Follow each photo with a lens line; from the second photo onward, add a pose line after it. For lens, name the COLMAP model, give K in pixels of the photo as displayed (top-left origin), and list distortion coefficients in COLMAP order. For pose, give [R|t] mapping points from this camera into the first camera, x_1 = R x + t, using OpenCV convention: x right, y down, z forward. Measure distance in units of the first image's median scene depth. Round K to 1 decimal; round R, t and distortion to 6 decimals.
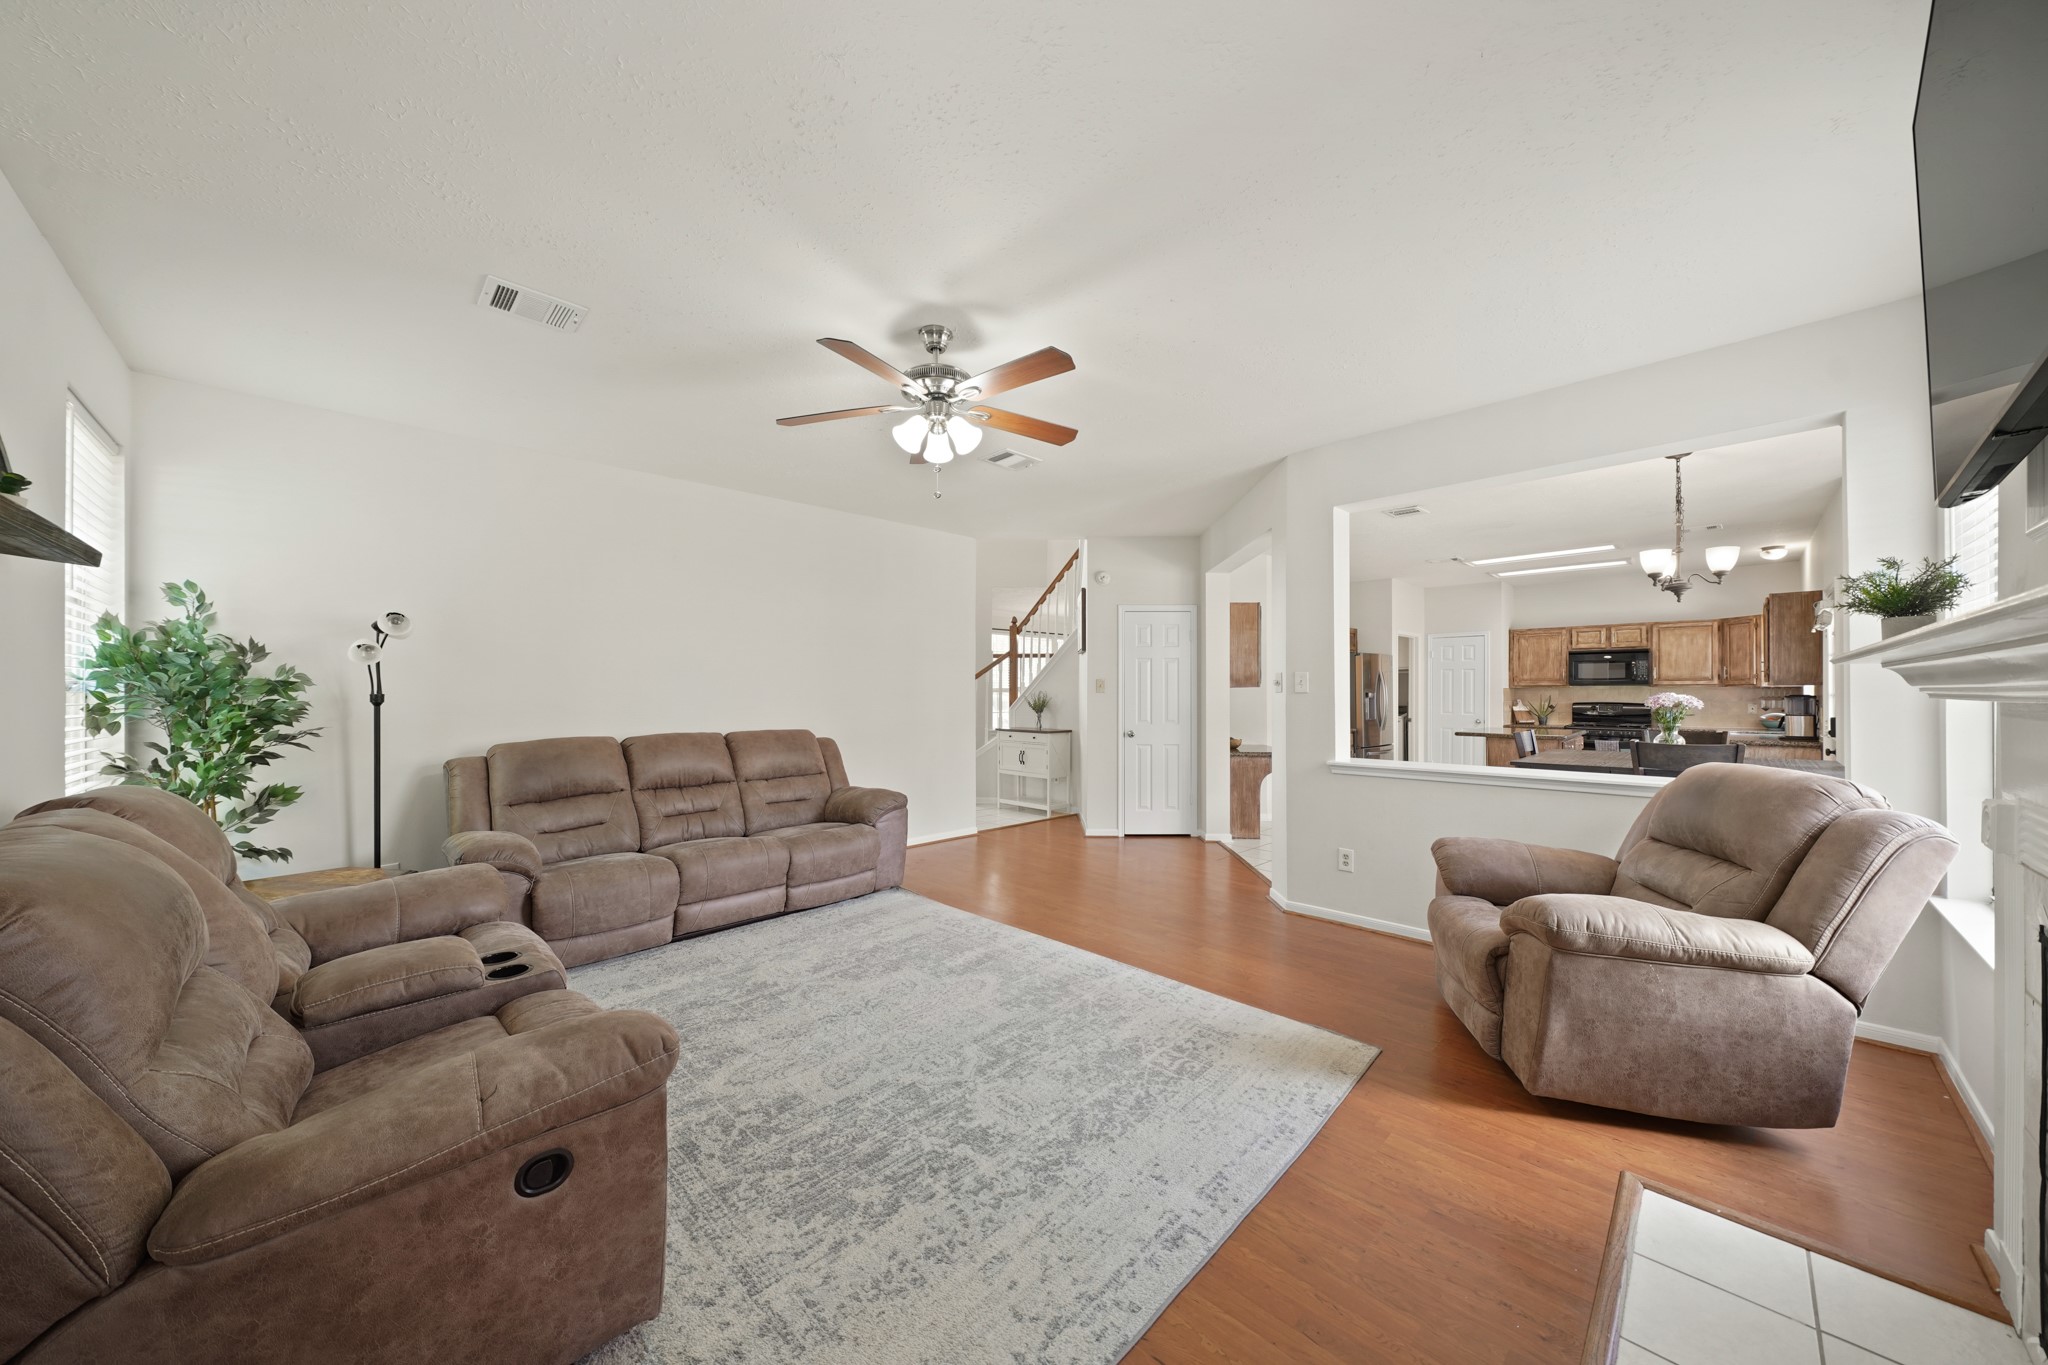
lens RADIAL K [[701.4, 0, 1021.2], [0, 701.4, 690.9], [0, 0, 1]] dist [-0.008978, 0.000000]
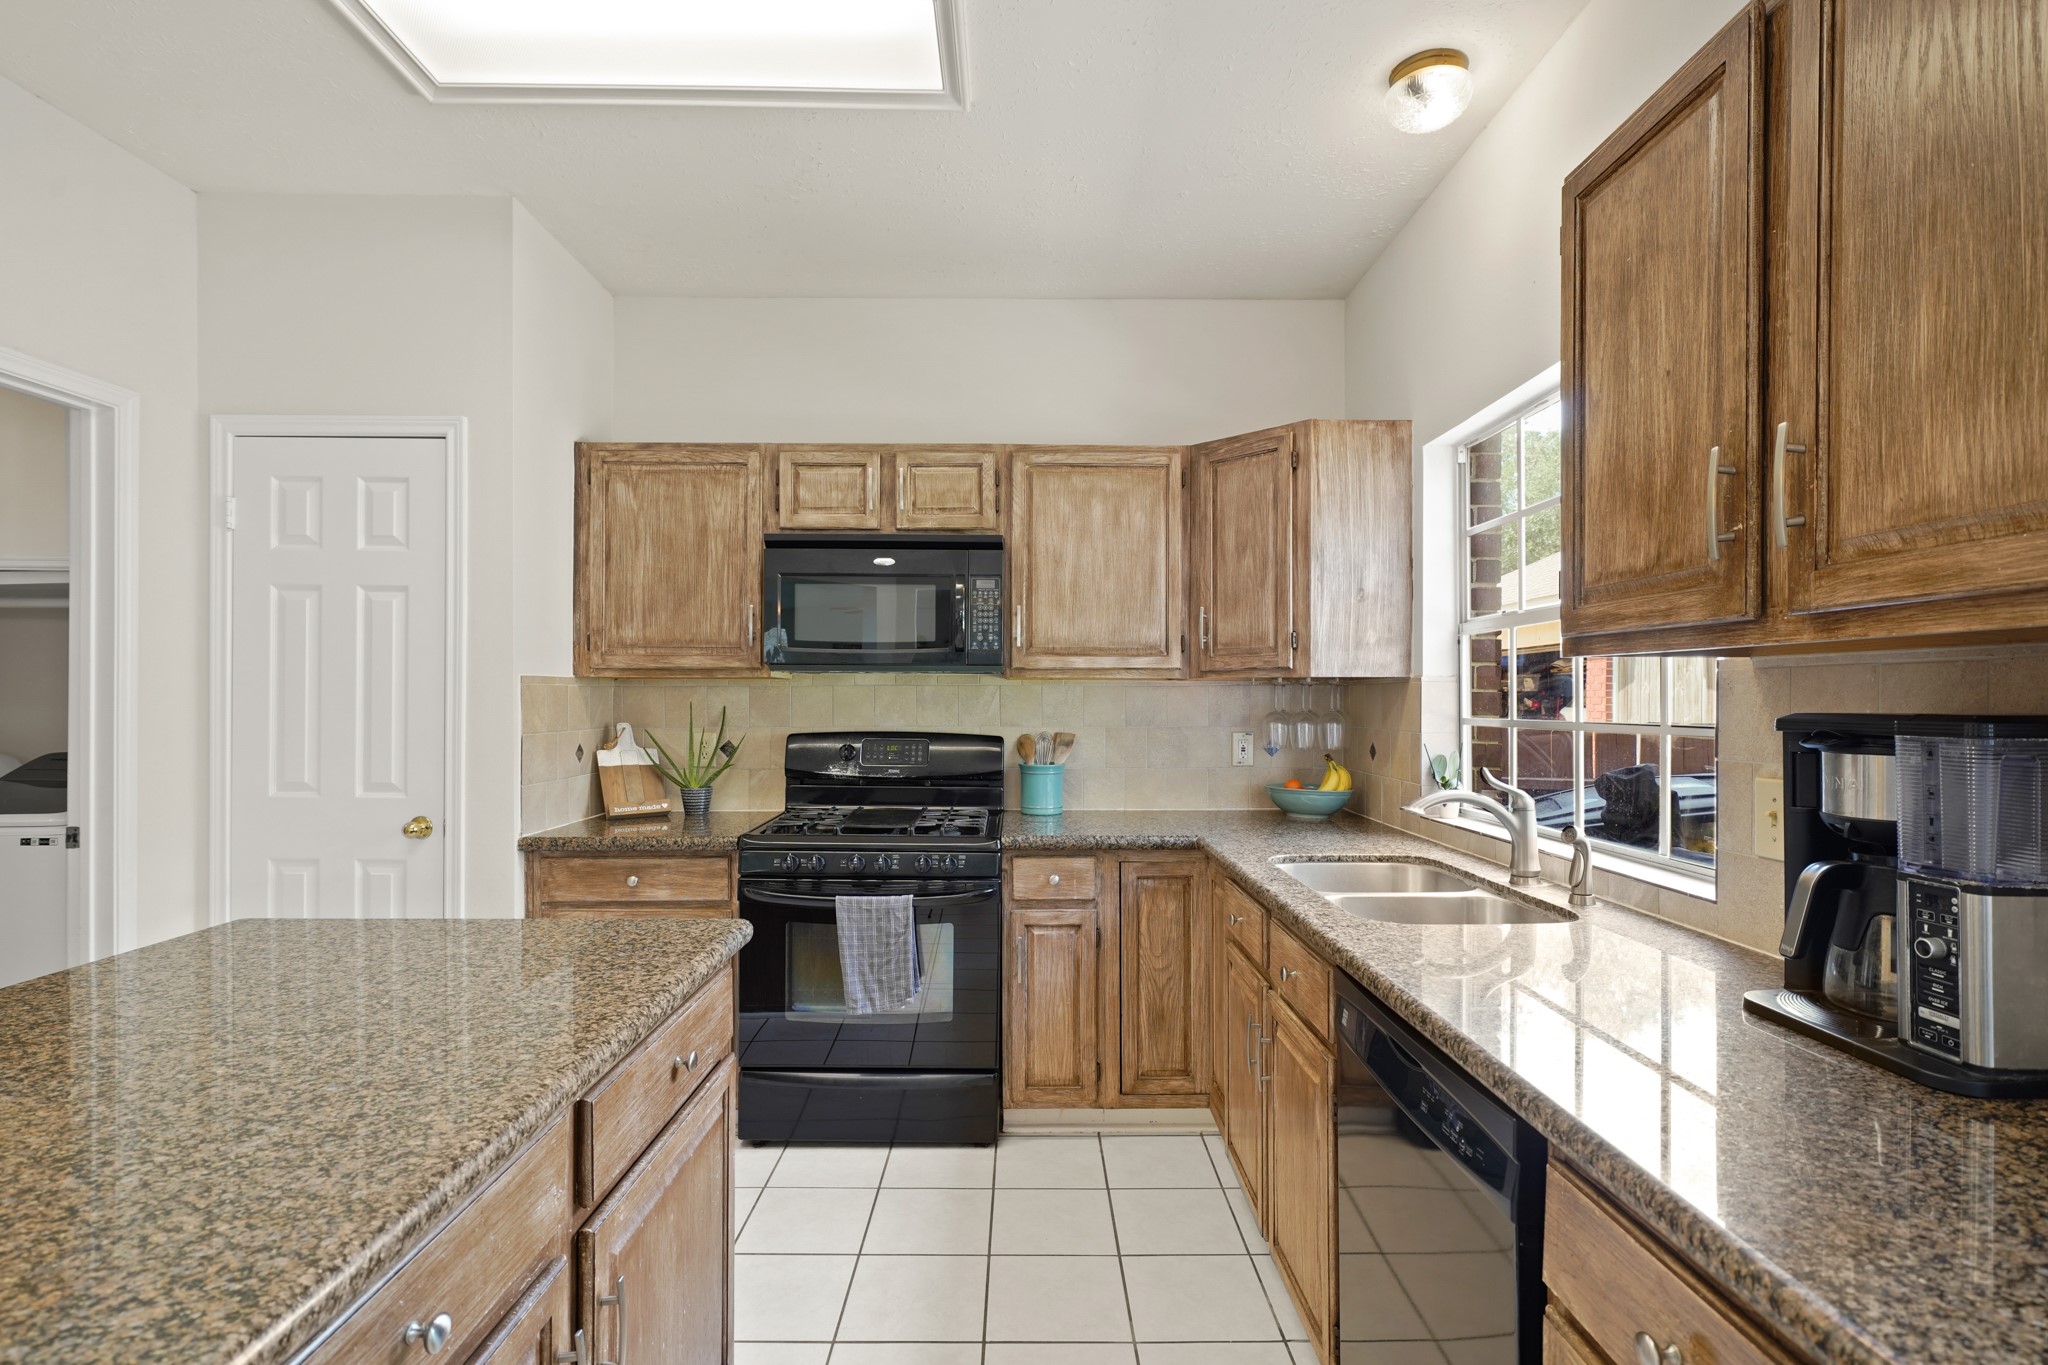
lens RADIAL K [[952.3, 0, 1021.0], [0, 952.3, 701.6], [0, 0, 1]] dist [0.001362, -0.000102]
pose [[0.700691, -0.000394, 0.713465, 0.641205], [-0.005565, 0.999966, 0.006018, 0.001725], [-0.713443, -0.008187, 0.700665, 0.733775]]
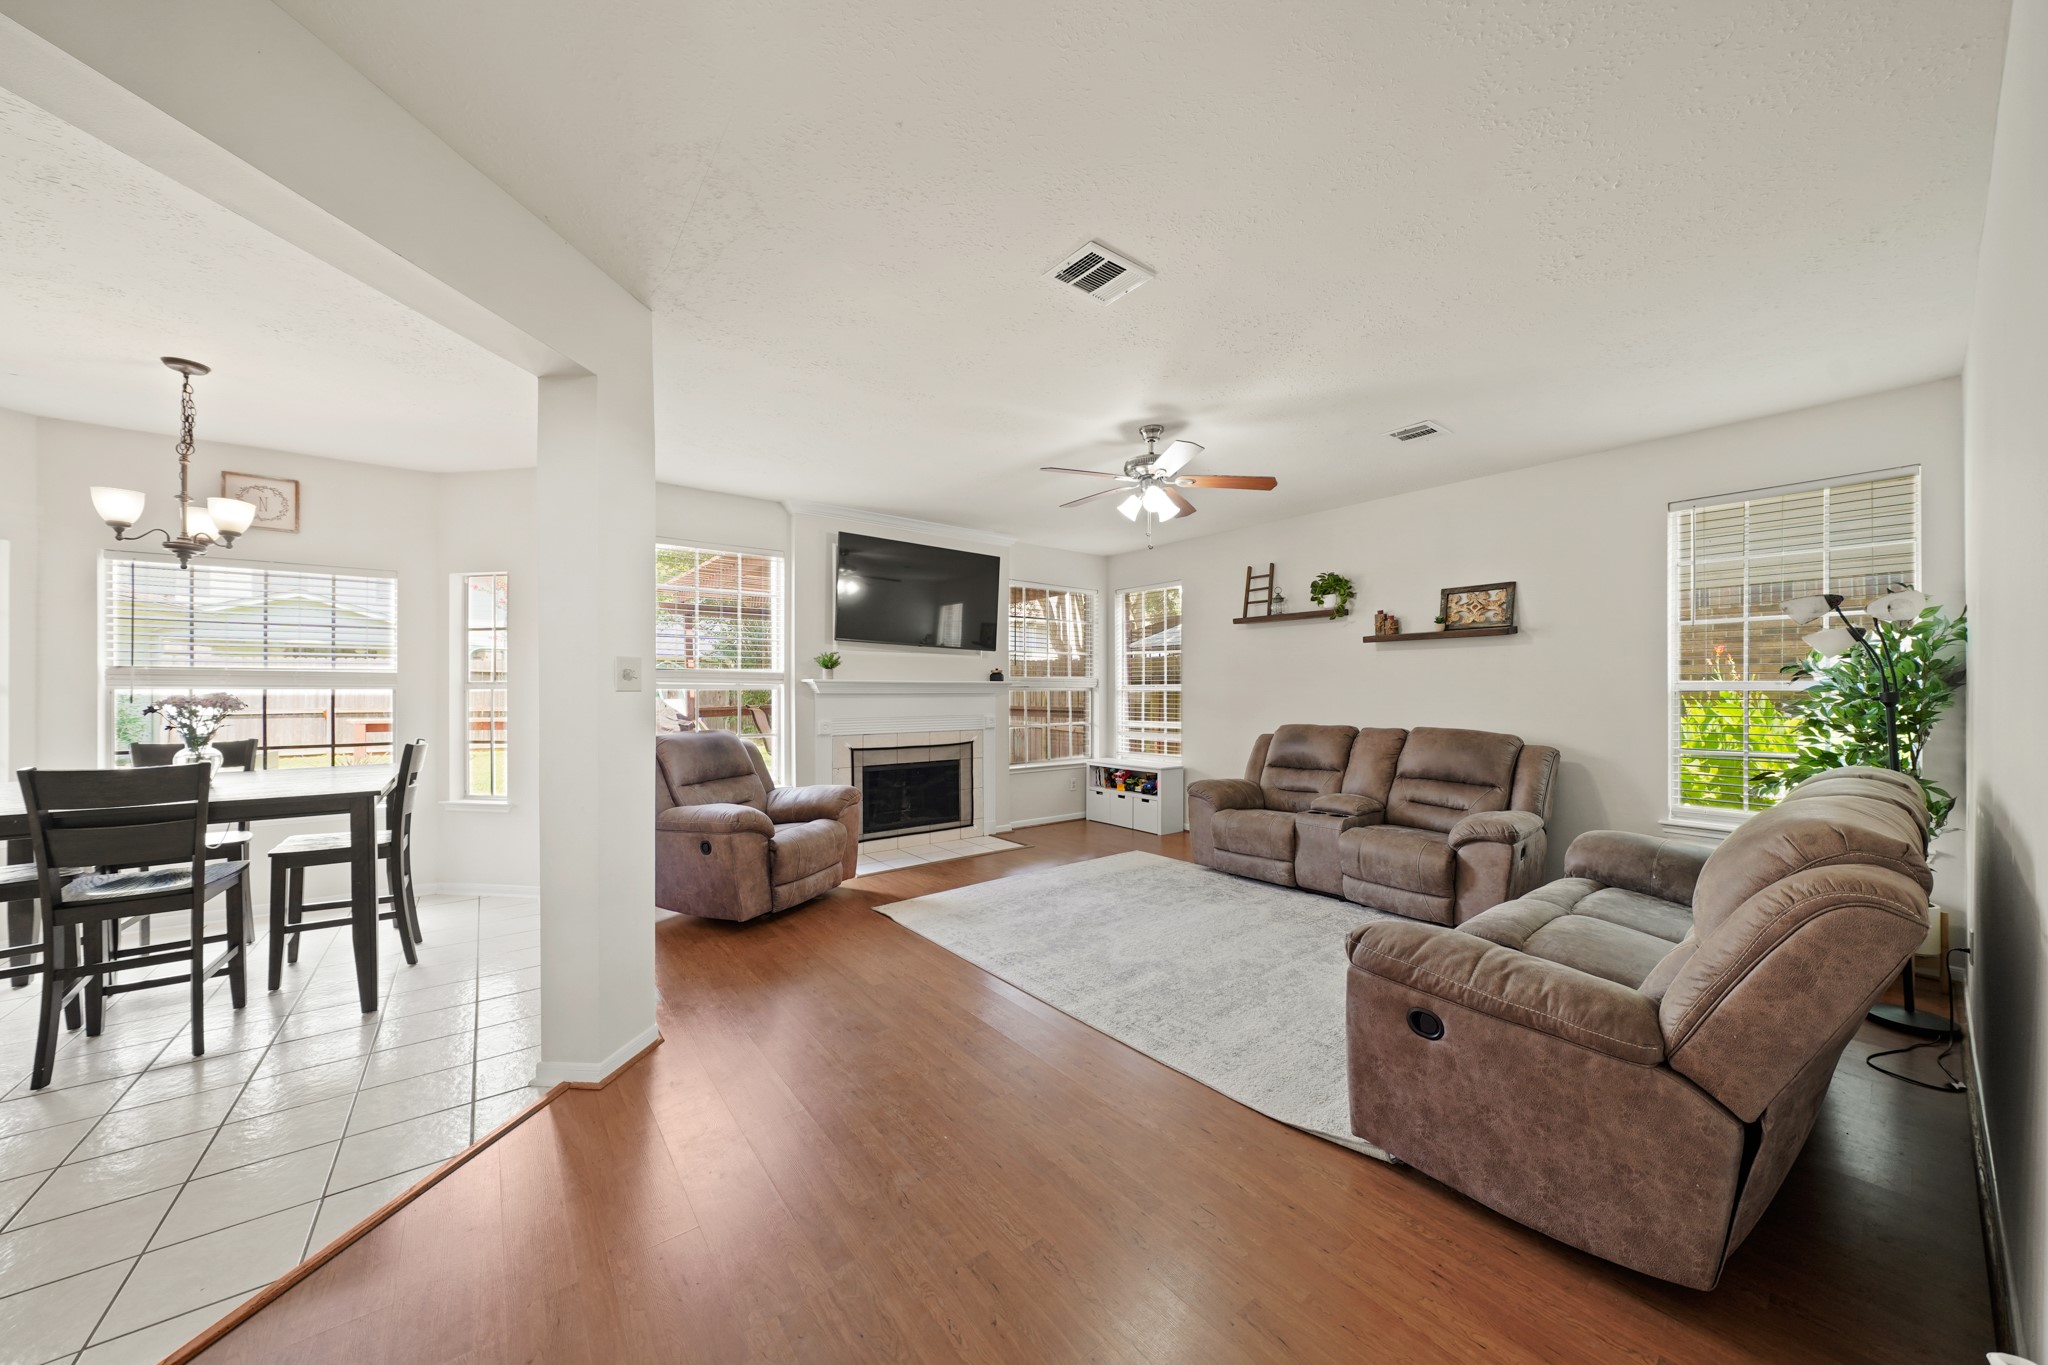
lens RADIAL K [[701.4, 0, 987.9], [0, 701.4, 689.6], [0, 0, 1]] dist [-0.008978, 0.000000]
pose [[-0.986465, 0.001696, 0.163964, -0.009481], [0.000875, 0.999987, -0.005080, 0.000868], [-0.163970, -0.004868, -0.986453, 0.774225]]
